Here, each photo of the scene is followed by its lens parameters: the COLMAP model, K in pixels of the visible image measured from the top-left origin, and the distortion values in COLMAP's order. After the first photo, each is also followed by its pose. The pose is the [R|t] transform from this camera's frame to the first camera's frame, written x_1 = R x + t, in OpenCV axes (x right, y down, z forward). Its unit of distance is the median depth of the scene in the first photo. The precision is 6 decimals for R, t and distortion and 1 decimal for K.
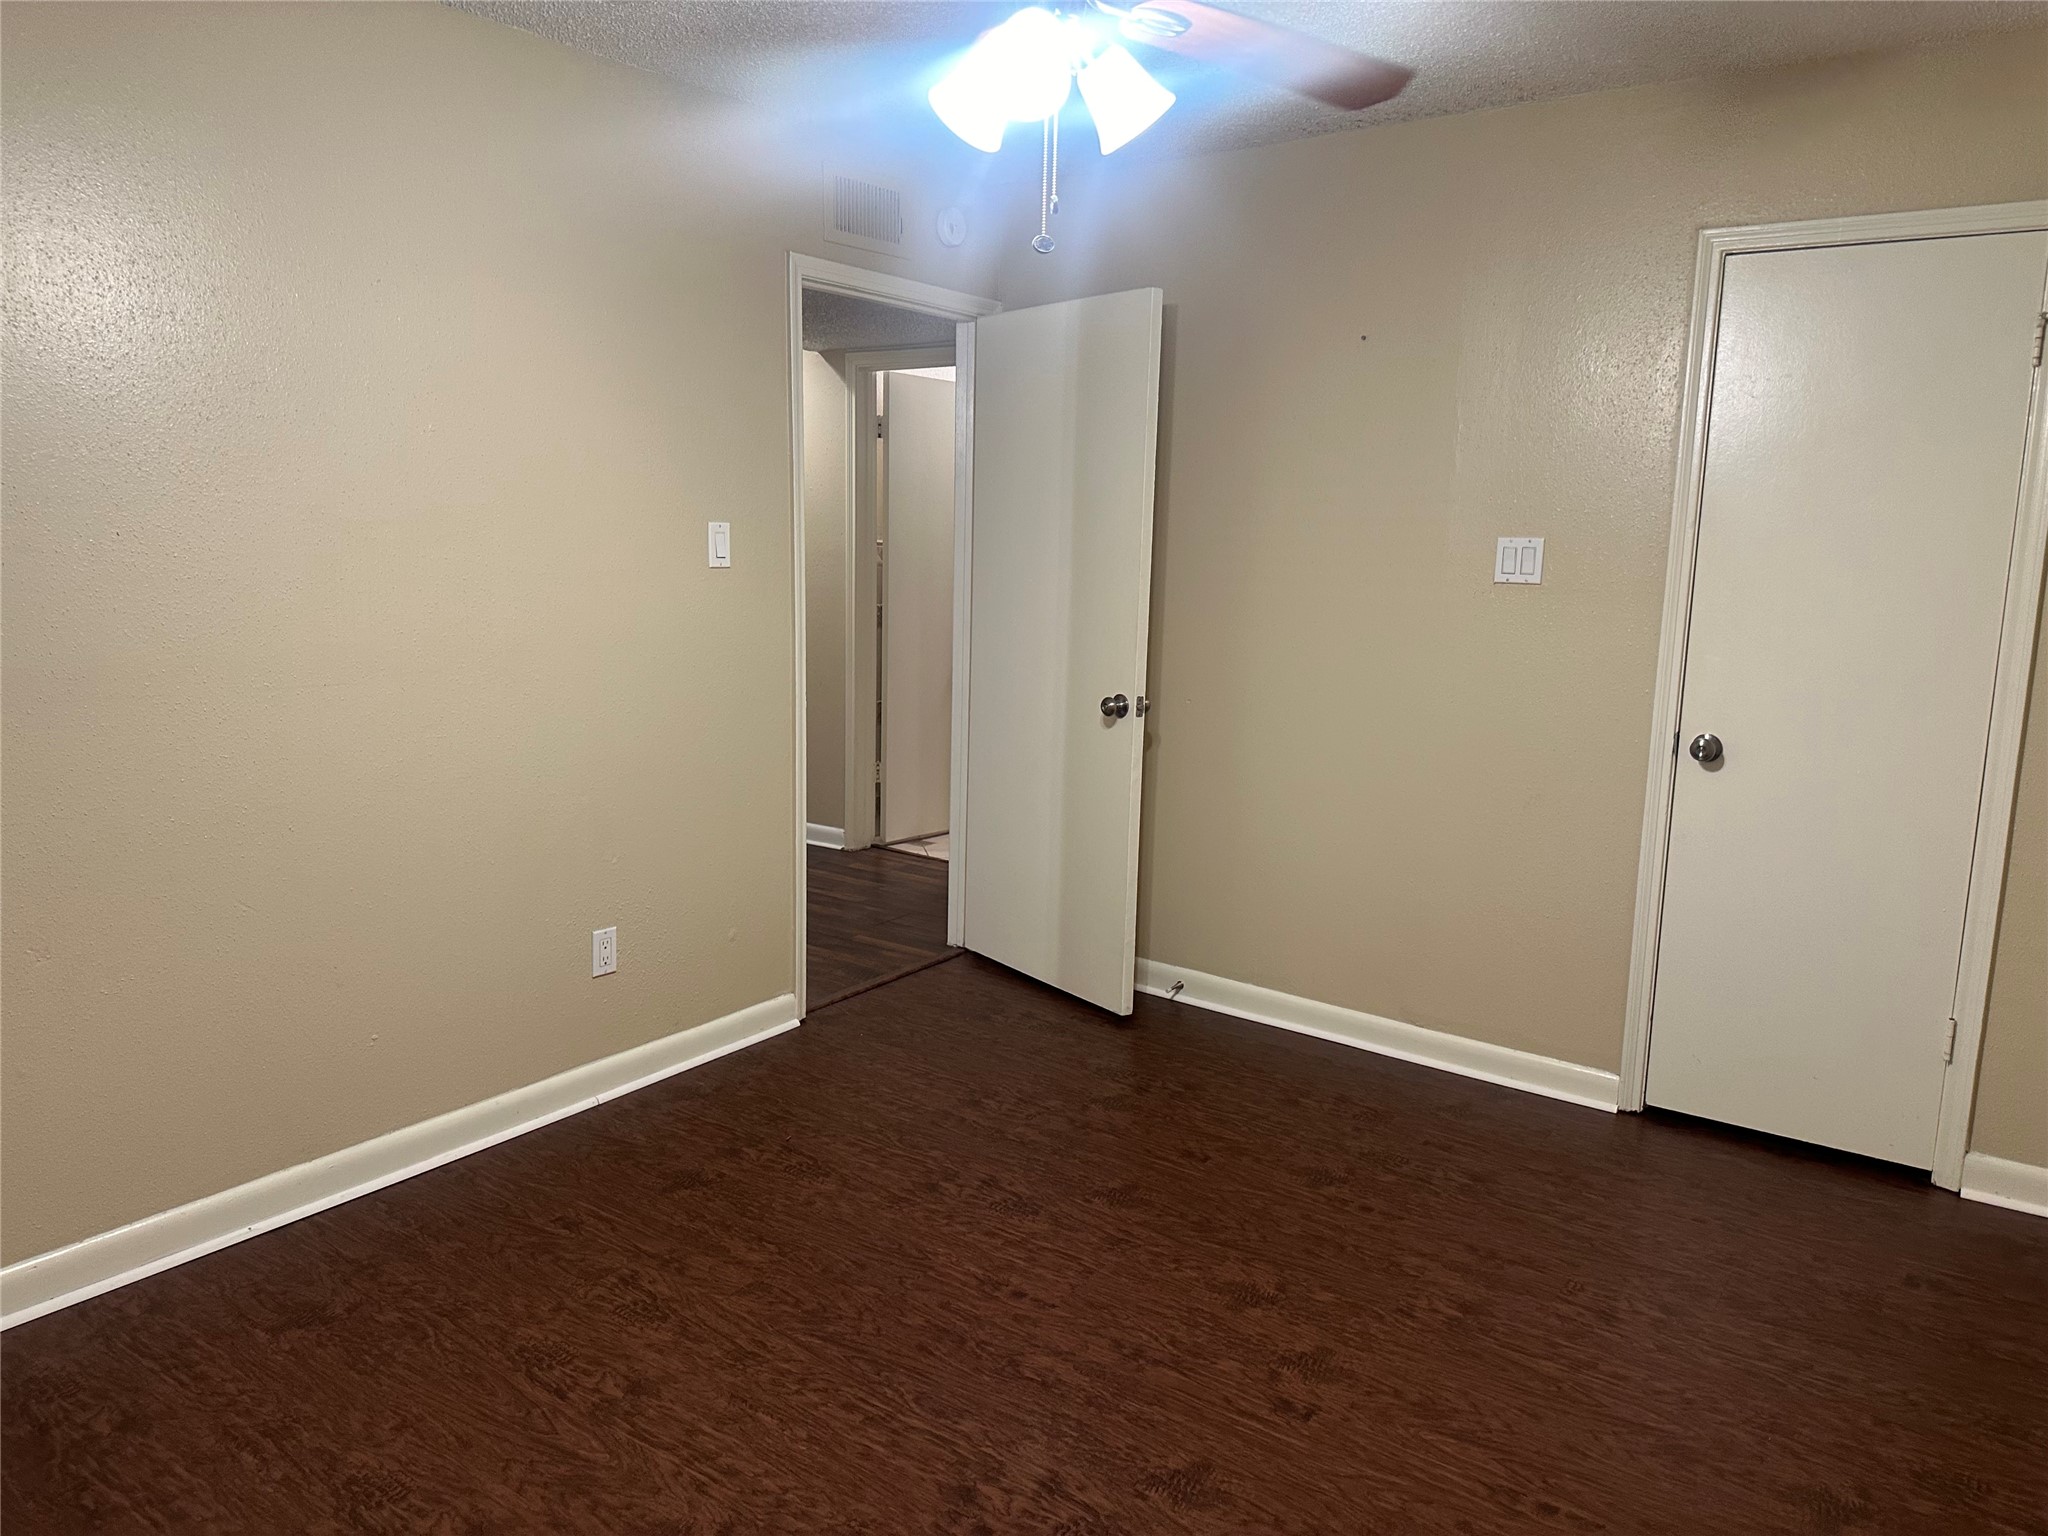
lens RADIAL K [[1442.5, 0, 1018.5], [0, 1442.5, 759.4], [0, 0, 1]] dist [0.039806, 0.000551]
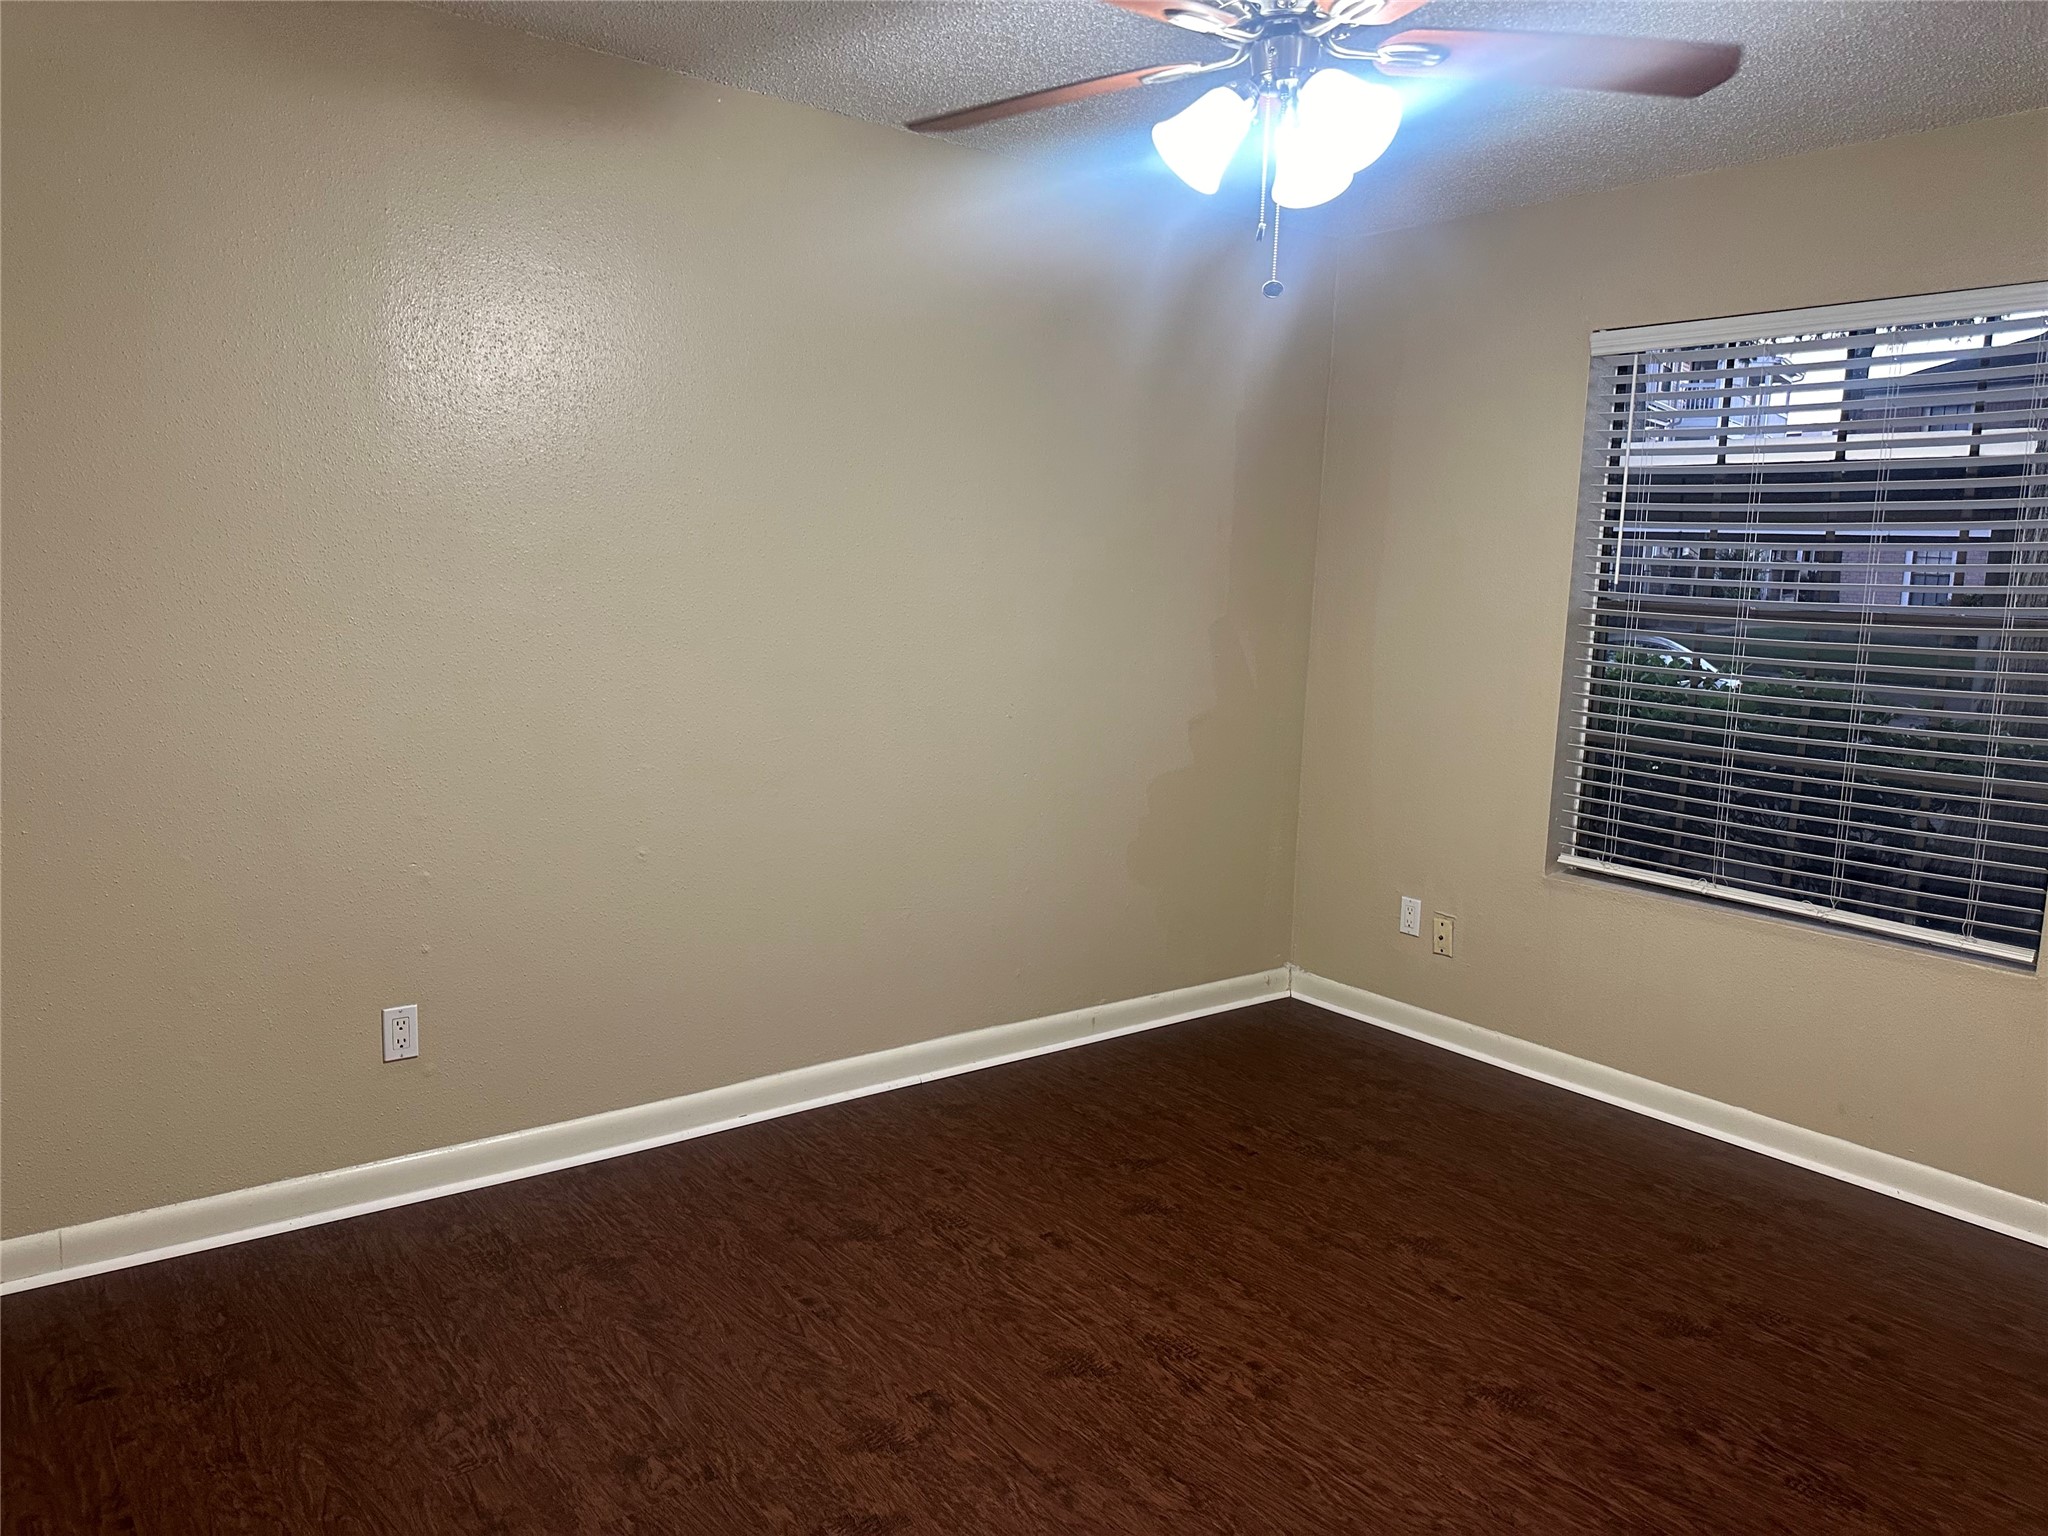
lens RADIAL K [[1442.5, 0, 1016.0], [0, 1442.5, 772.7], [0, 0, 1]] dist [0.039806, 0.000551]
pose [[-0.958882, -0.099369, 0.265841, -0.095912], [-0.012997, 0.951093, 0.308633, -0.295510], [-0.283508, 0.292487, -0.913277, 1.807448]]
